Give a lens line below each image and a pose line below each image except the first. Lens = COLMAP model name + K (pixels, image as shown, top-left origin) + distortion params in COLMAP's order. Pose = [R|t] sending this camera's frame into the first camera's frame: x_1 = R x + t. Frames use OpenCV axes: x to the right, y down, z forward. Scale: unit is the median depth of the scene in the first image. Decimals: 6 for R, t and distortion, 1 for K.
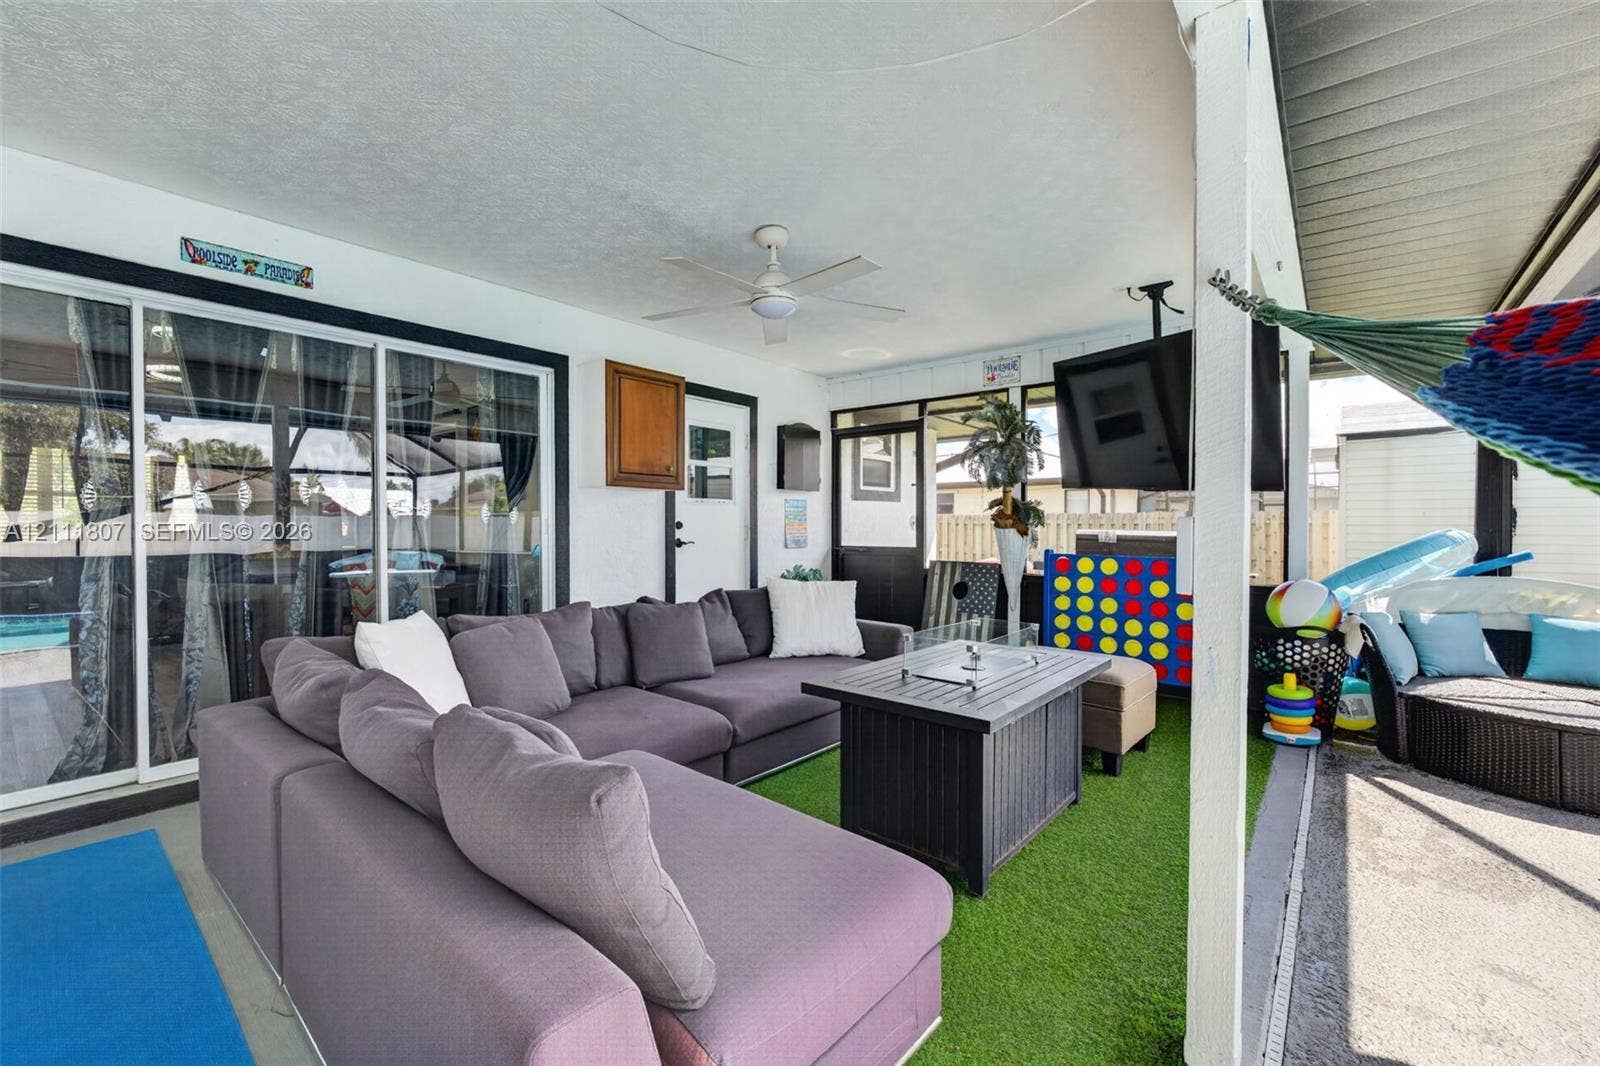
lens RADIAL K [[660.1, 0, 800.0], [0, 660.1, 533.0], [0, 0, 1]] dist [-0.000381, -0.000373]
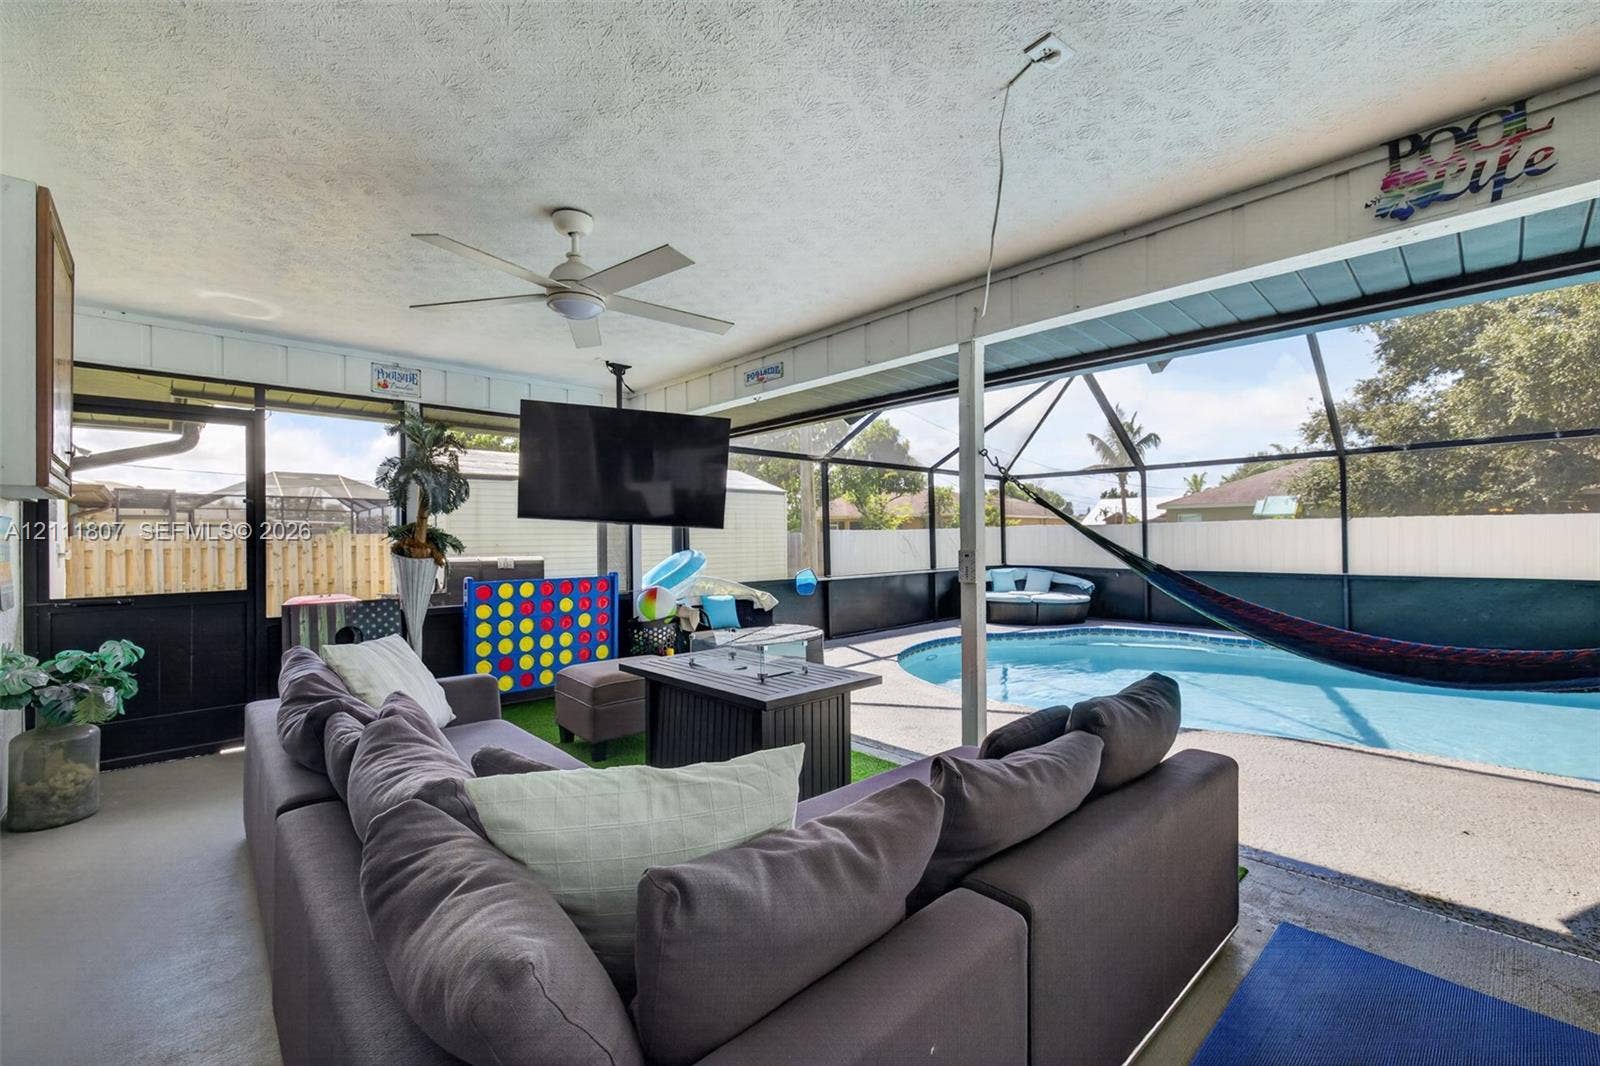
lens RADIAL K [[664.1, 0, 794.6], [0, 664.1, 533.0], [0, 0, 1]] dist [0.003920, -0.000411]
pose [[0.128828, 0.007455, 0.991639, -0.565607], [0.022680, 0.999688, -0.010462, -0.022165], [-0.991408, 0.023839, 0.128619, 0.407991]]
